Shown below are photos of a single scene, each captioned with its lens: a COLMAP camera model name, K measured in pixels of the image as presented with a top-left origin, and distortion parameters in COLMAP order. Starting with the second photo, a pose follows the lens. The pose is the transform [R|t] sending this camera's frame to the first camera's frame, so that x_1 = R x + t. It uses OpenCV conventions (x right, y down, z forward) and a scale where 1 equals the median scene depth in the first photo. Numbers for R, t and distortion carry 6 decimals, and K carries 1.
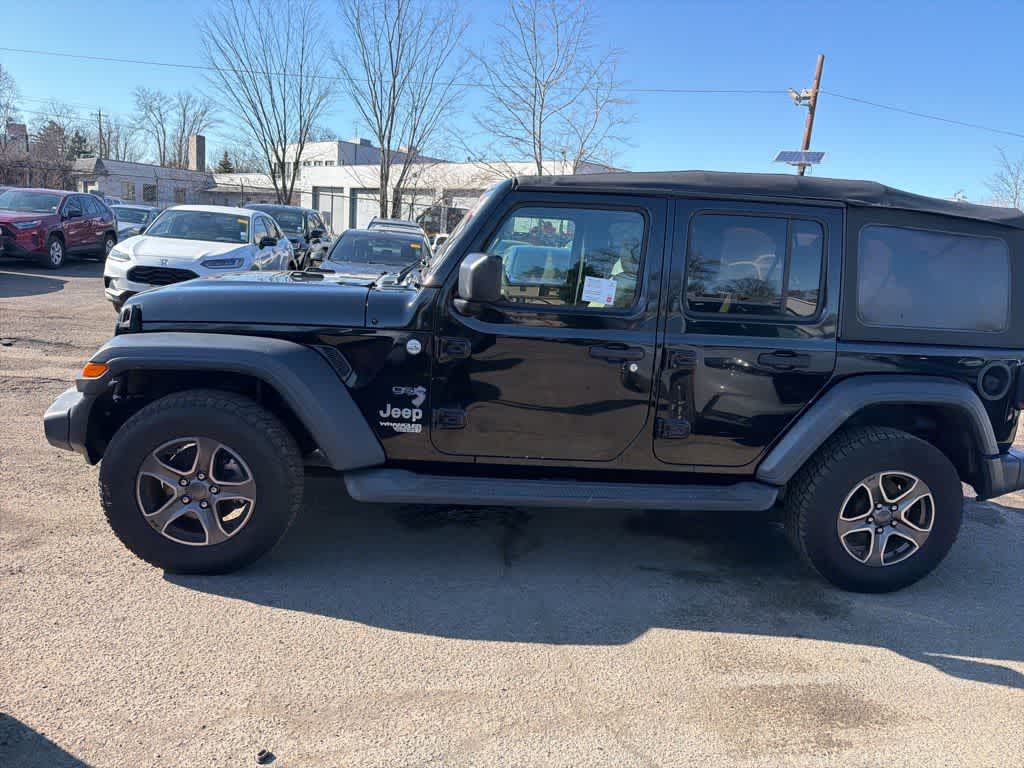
lens RADIAL K [[707.5, 0, 512.0], [0, 707.5, 384.0], [0, 0, 1]] dist [0.022436, -0.031753]
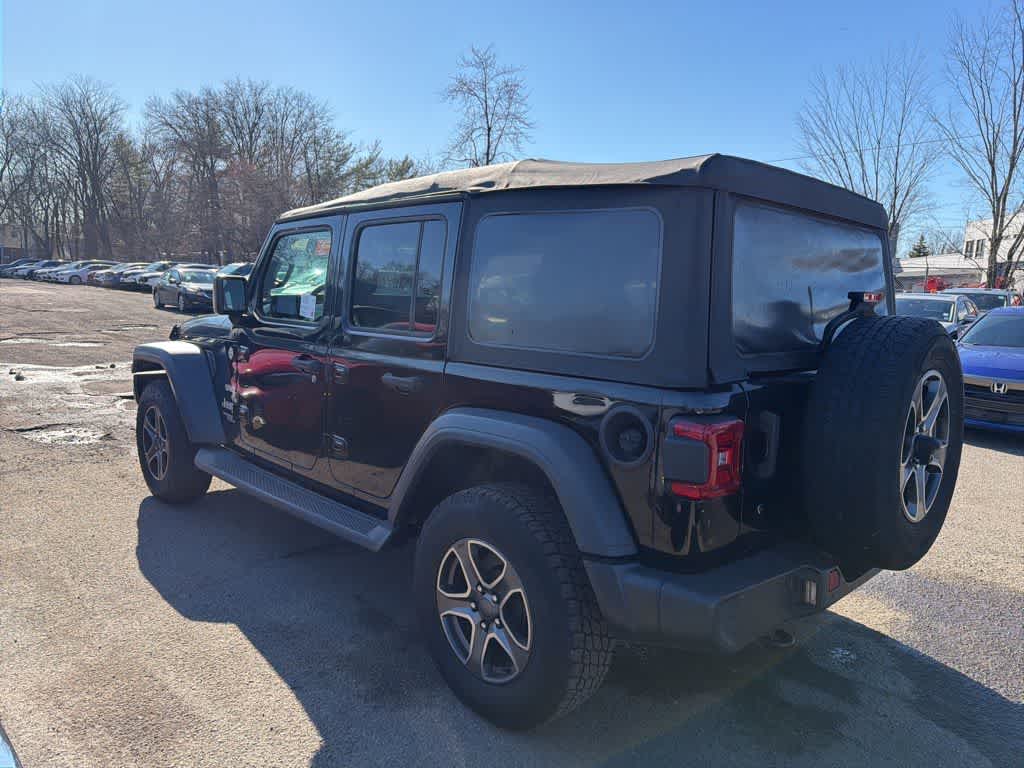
lens RADIAL K [[724.1, 0, 506.6], [0, 724.1, 381.5], [0, 0, 1]] dist [0.041089, -0.041953]
pose [[0.610189, 0.044688, -0.790994, 1.128589], [-0.147943, 0.987273, -0.058350, 0.001484], [0.778320, 0.152627, 0.609035, 0.545200]]
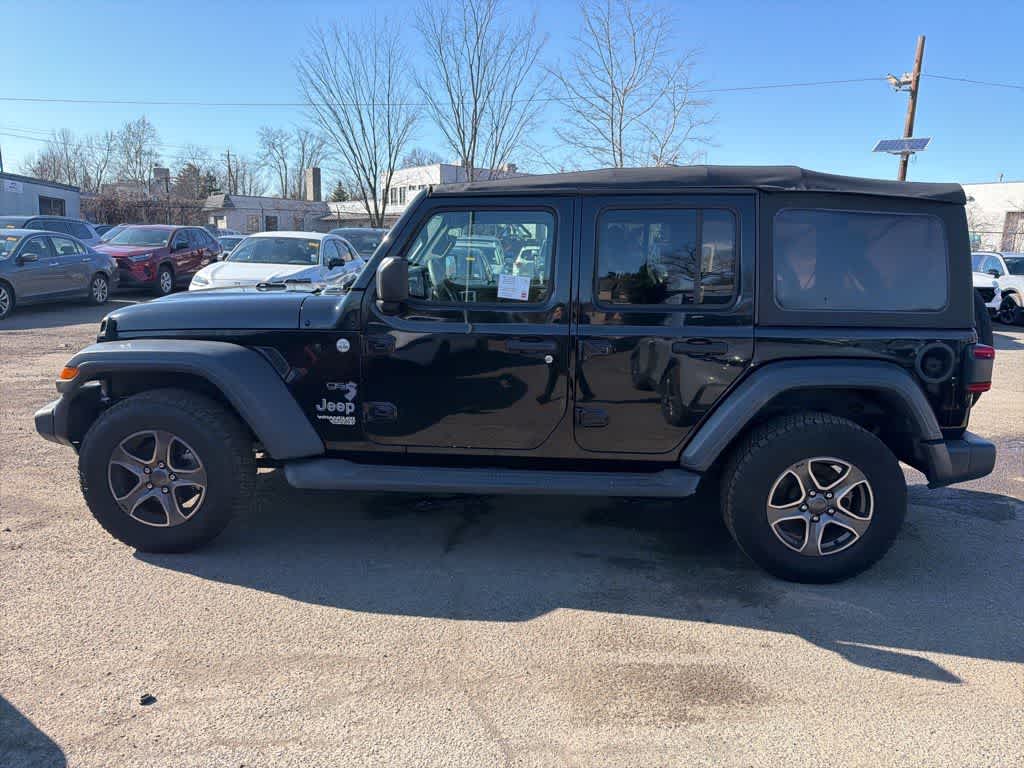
lens RADIAL K [[706.7, 0, 514.5], [0, 706.7, 378.5], [0, 0, 1]] dist [0.042824, -0.059799]
pose [[0.988118, -0.025419, -0.151578, 0.267386], [0.021669, 0.999418, -0.026341, 0.030551], [0.152160, 0.022743, 0.988094, -0.037434]]
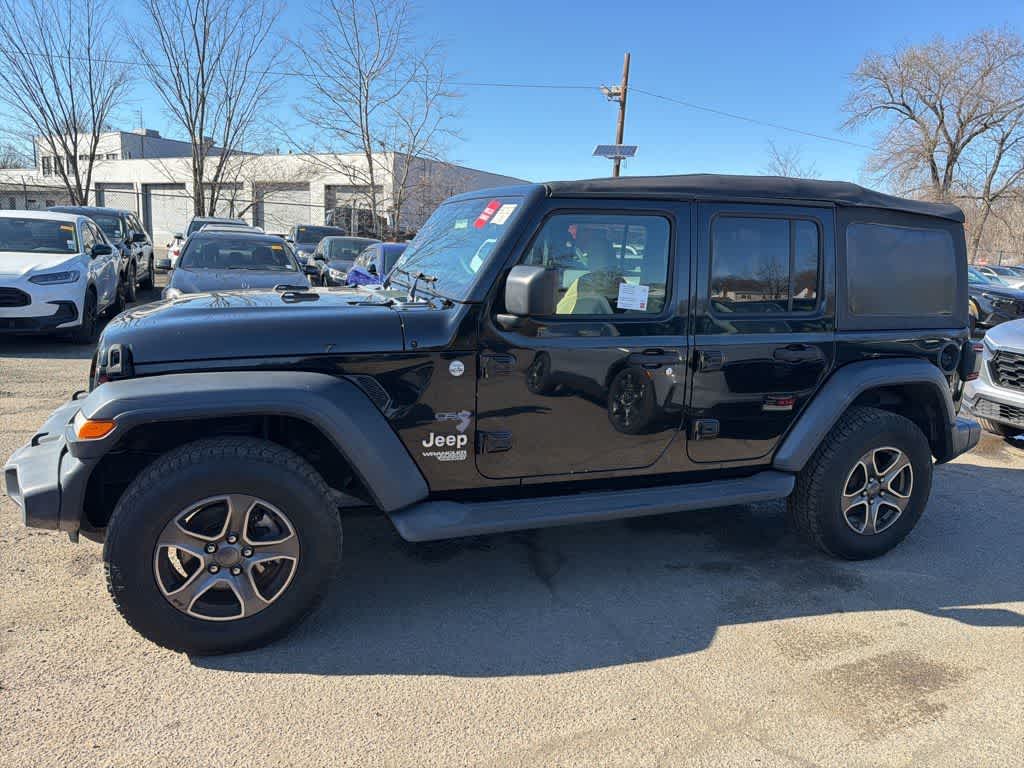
lens RADIAL K [[707.5, 0, 512.0], [0, 707.5, 384.0], [0, 0, 1]] dist [0.022436, -0.031753]
pose [[0.965821, -0.082756, 0.245644, -0.277035], [0.080138, 0.996570, 0.020649, -0.042526], [-0.246510, -0.000258, 0.969140, 0.078487]]
